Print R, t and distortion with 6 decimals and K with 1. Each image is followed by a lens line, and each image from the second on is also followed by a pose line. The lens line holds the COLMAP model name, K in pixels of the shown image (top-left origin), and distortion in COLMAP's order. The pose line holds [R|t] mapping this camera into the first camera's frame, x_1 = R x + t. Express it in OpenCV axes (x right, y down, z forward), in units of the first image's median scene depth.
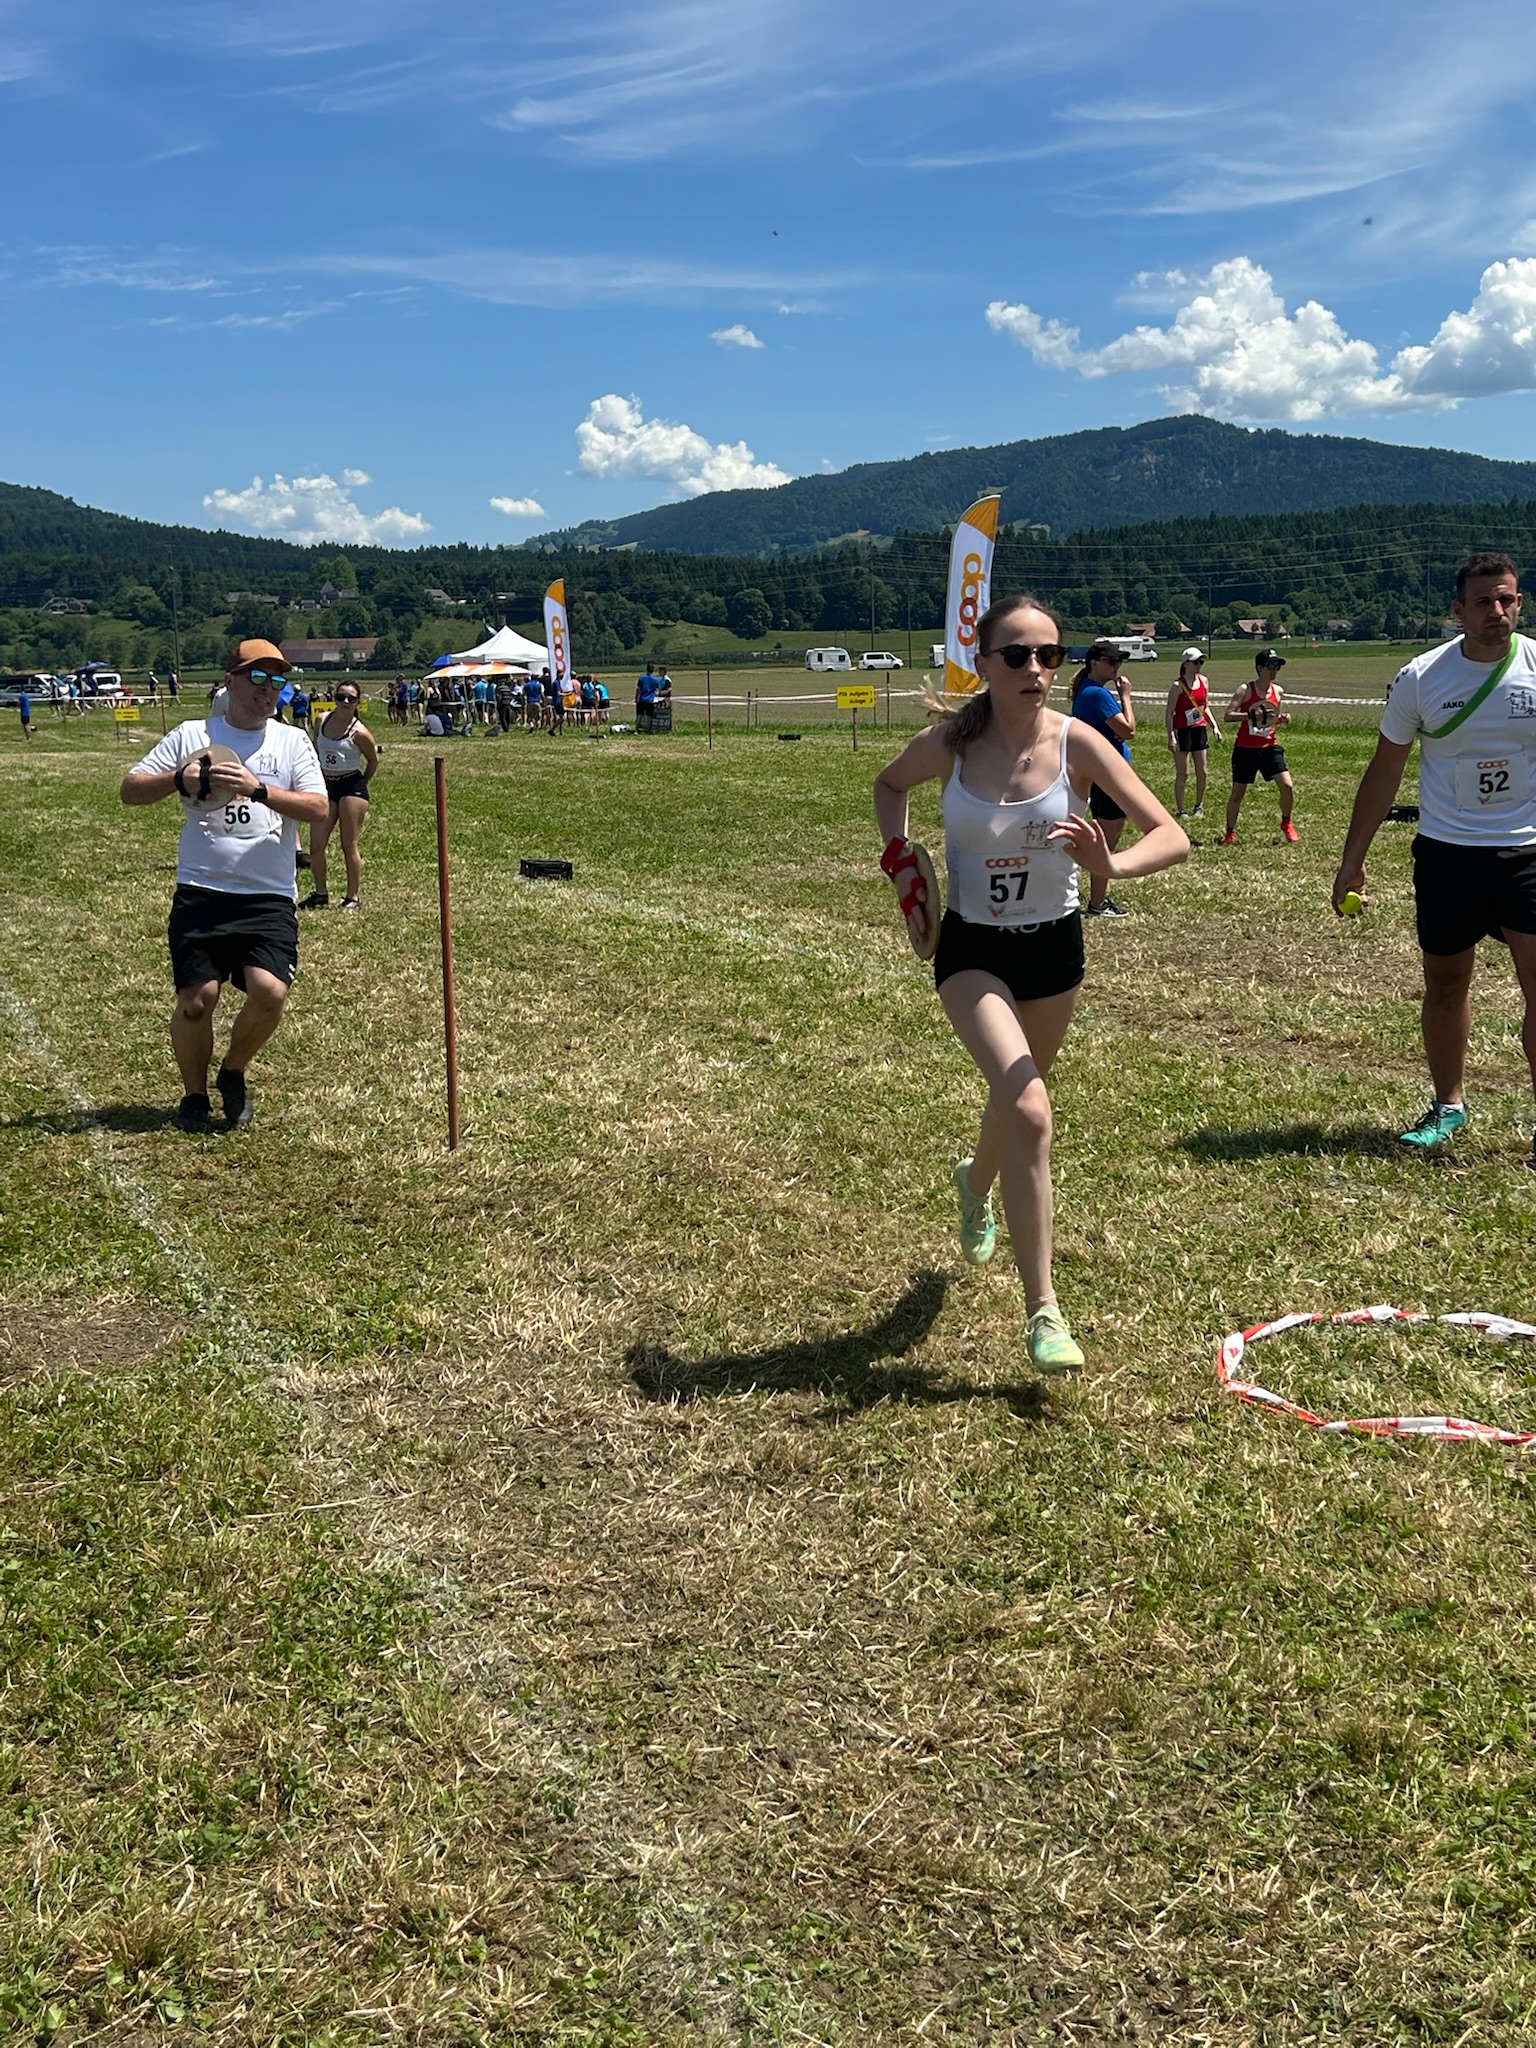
lens RADIAL K [[2325.4, 0, 768.0], [0, 2325.4, 1024.0], [0, 0, 1]] dist [0.202108, -0.750649]
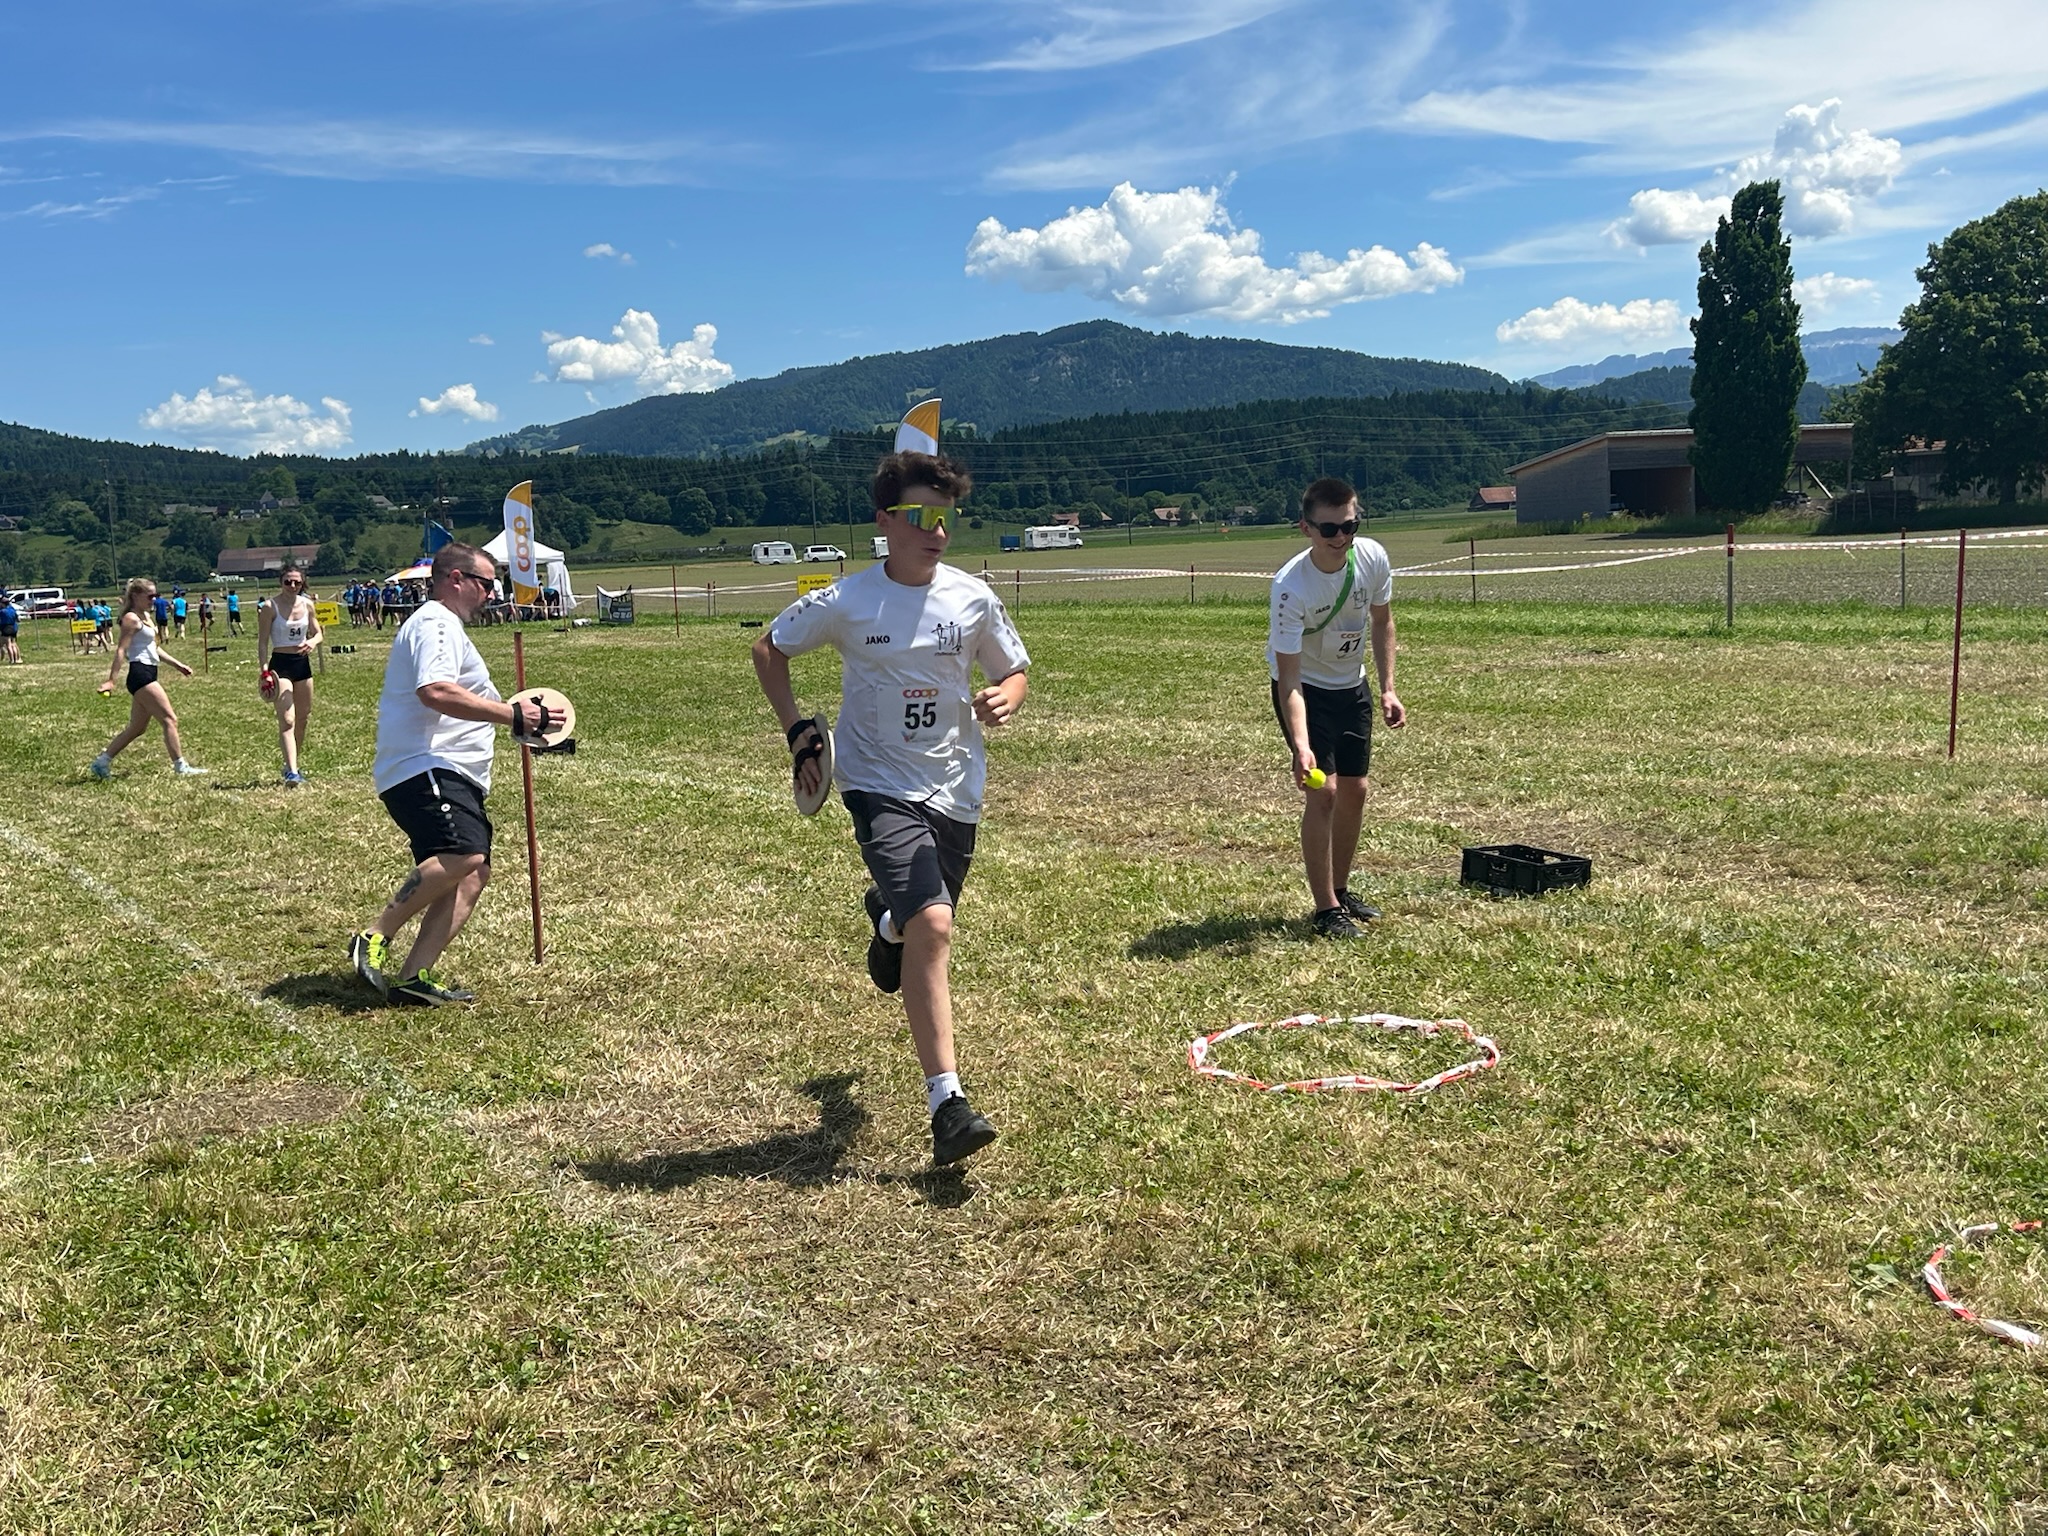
lens RADIAL K [[2416.2, 0, 1019.1], [0, 2416.2, 840.7], [0, 0, 1]] dist [0.121228, -0.384629]
pose [[0.989450, -0.043646, 0.138141, -0.028140], [0.048924, 0.998187, -0.035046, 0.021264], [-0.136361, 0.041435, 0.989792, -0.111491]]
